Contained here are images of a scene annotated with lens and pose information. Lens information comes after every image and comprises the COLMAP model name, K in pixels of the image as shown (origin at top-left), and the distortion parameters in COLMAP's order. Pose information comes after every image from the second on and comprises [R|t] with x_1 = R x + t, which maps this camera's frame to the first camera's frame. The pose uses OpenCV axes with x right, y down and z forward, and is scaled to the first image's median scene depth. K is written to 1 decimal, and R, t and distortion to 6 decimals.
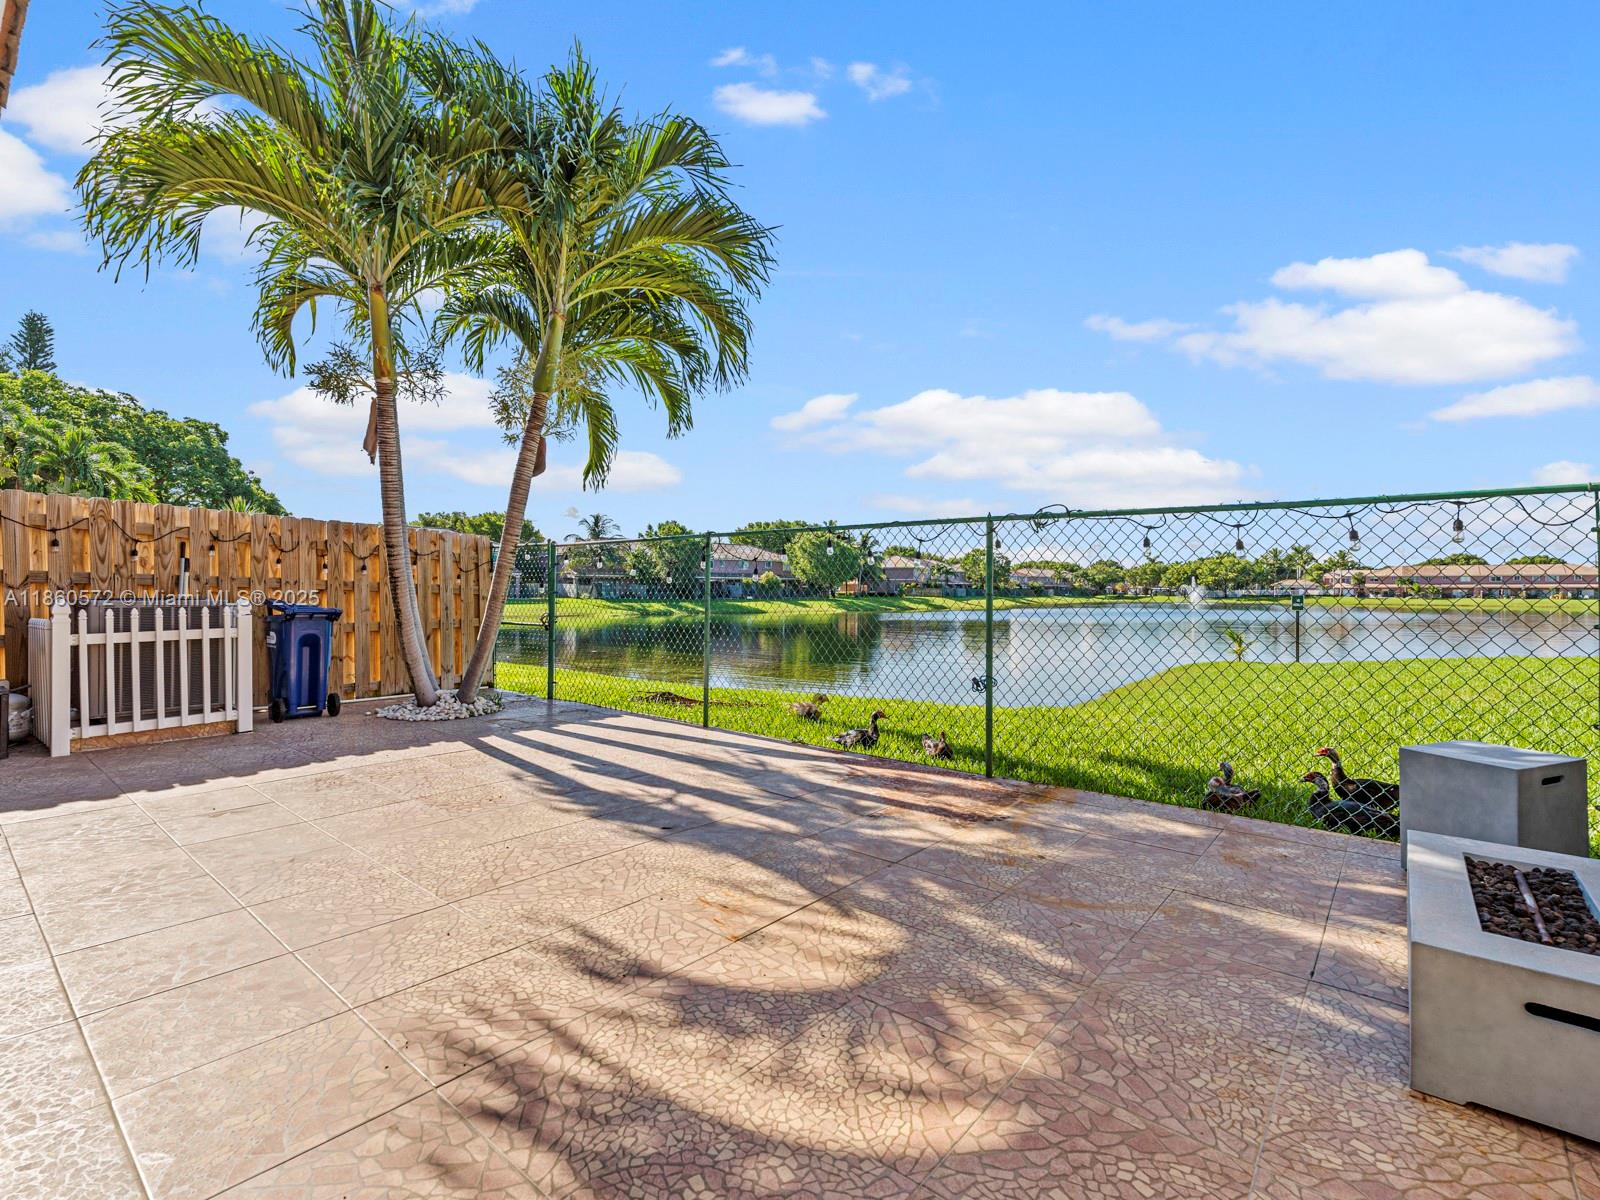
lens RADIAL K [[734.9, 0, 794.7], [0, 734.9, 603.0], [0, 0, 1]] dist [-0.000295, -0.001236]
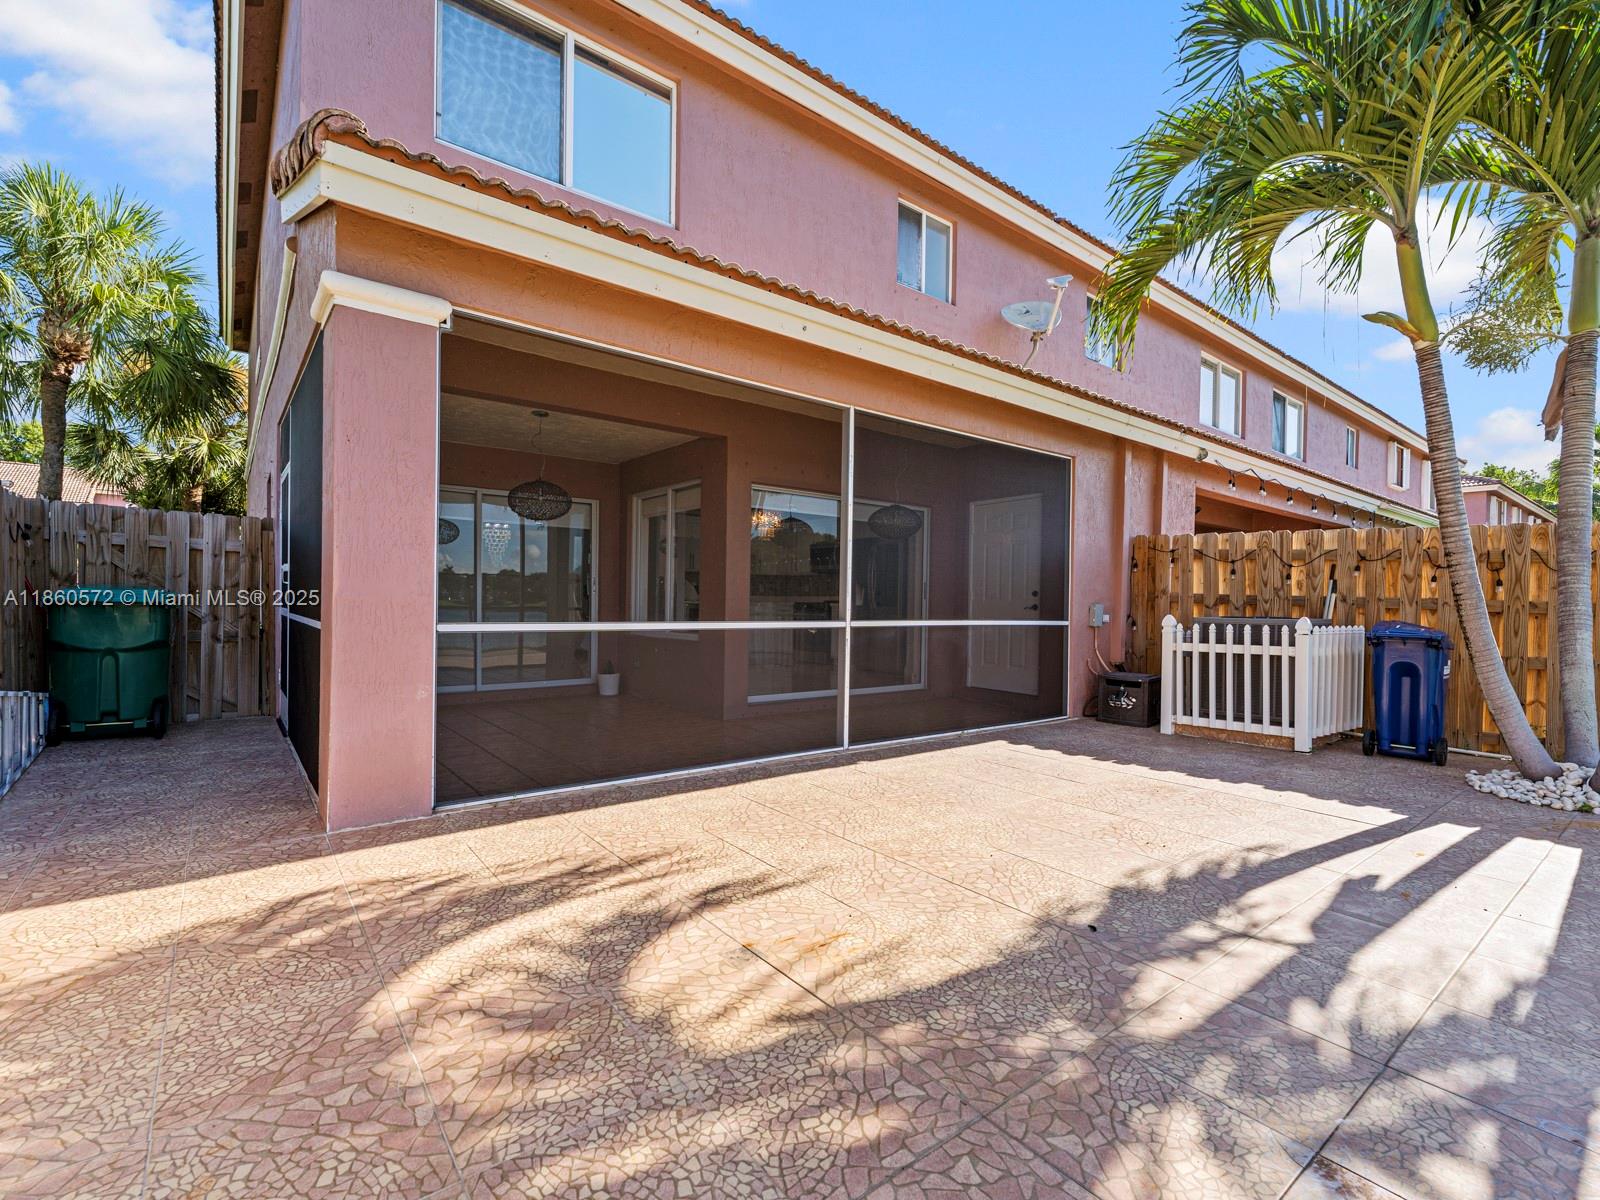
lens RADIAL K [[731.5, 0, 796.5], [0, 731.5, 609.1], [0, 0, 1]] dist [0.002149, -0.001102]
pose [[-0.205410, 0.000099, -0.978676, 0.550823], [-0.032918, 0.999433, 0.007010, -0.003670], [0.978122, 0.033656, -0.205290, 0.788868]]
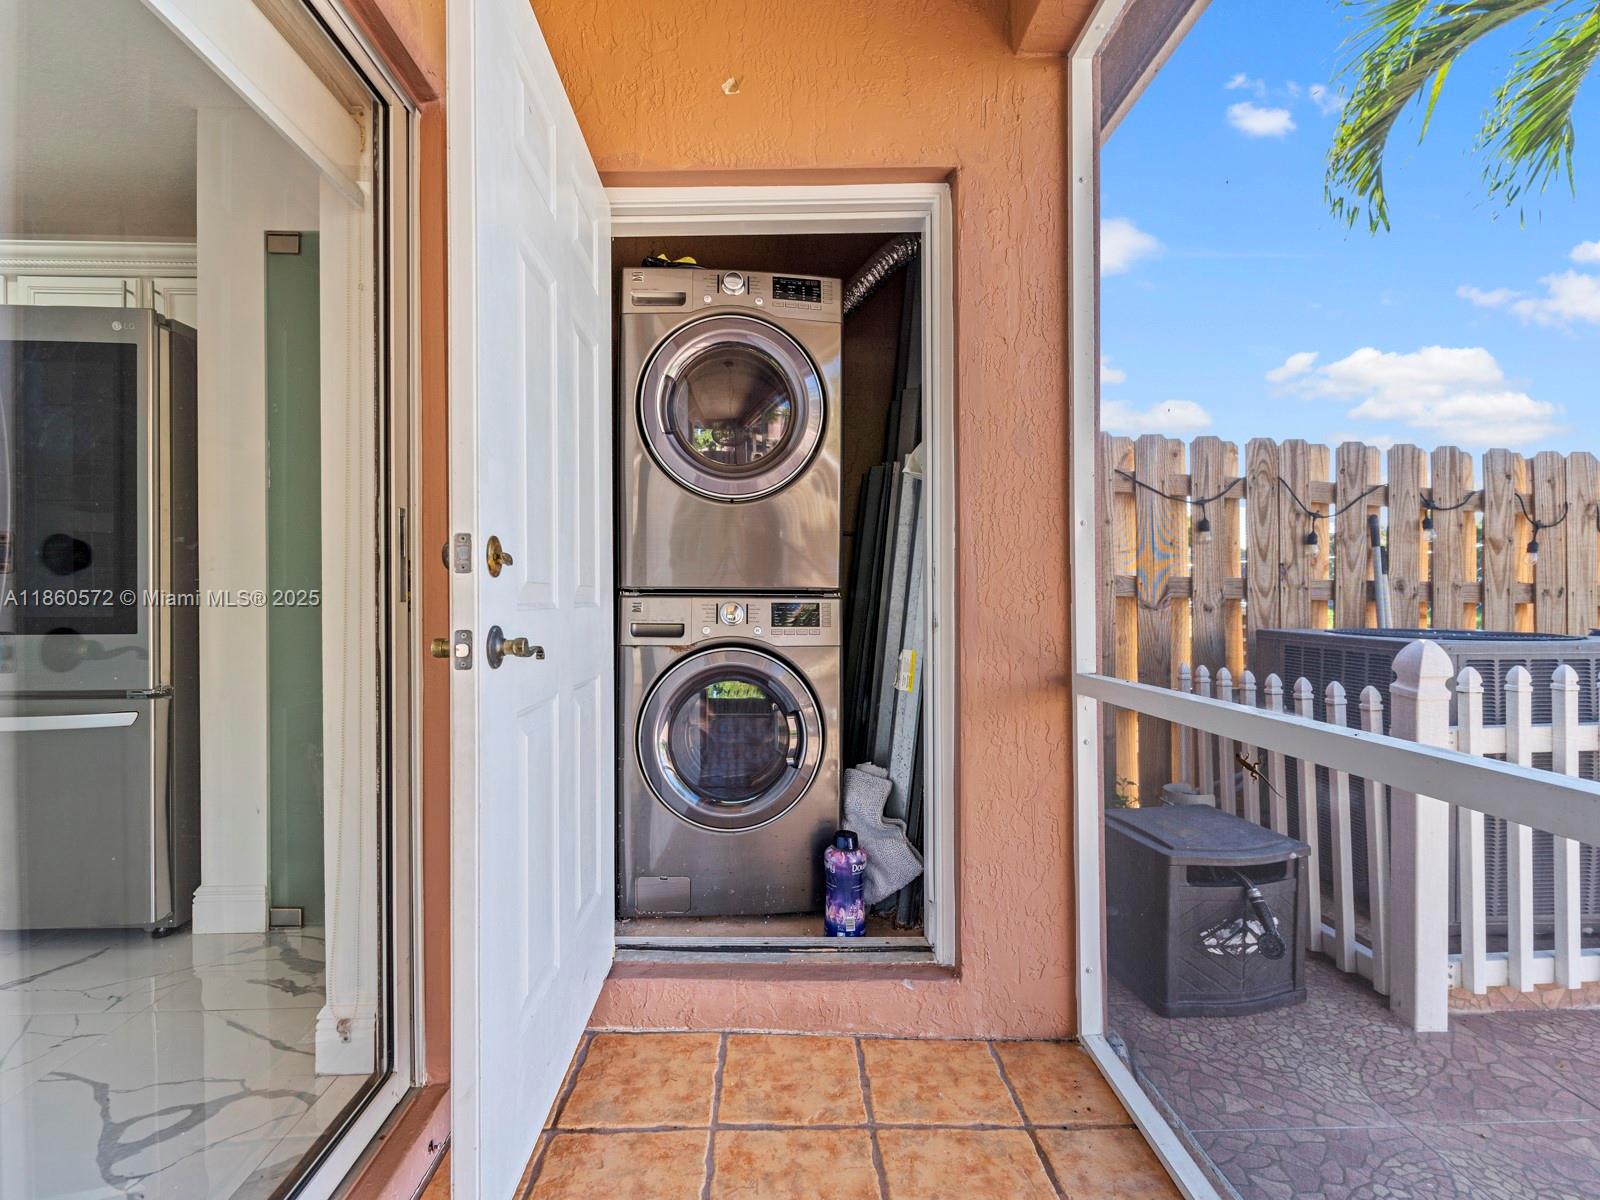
lens RADIAL K [[734.9, 0, 794.7], [0, 734.9, 603.0], [0, 0, 1]] dist [-0.000295, -0.001236]
pose [[0.655841, -0.018403, -0.754675, -1.187016], [-0.005118, 0.999571, -0.028823, -0.009722], [0.754882, 0.022766, 0.655465, 0.612156]]
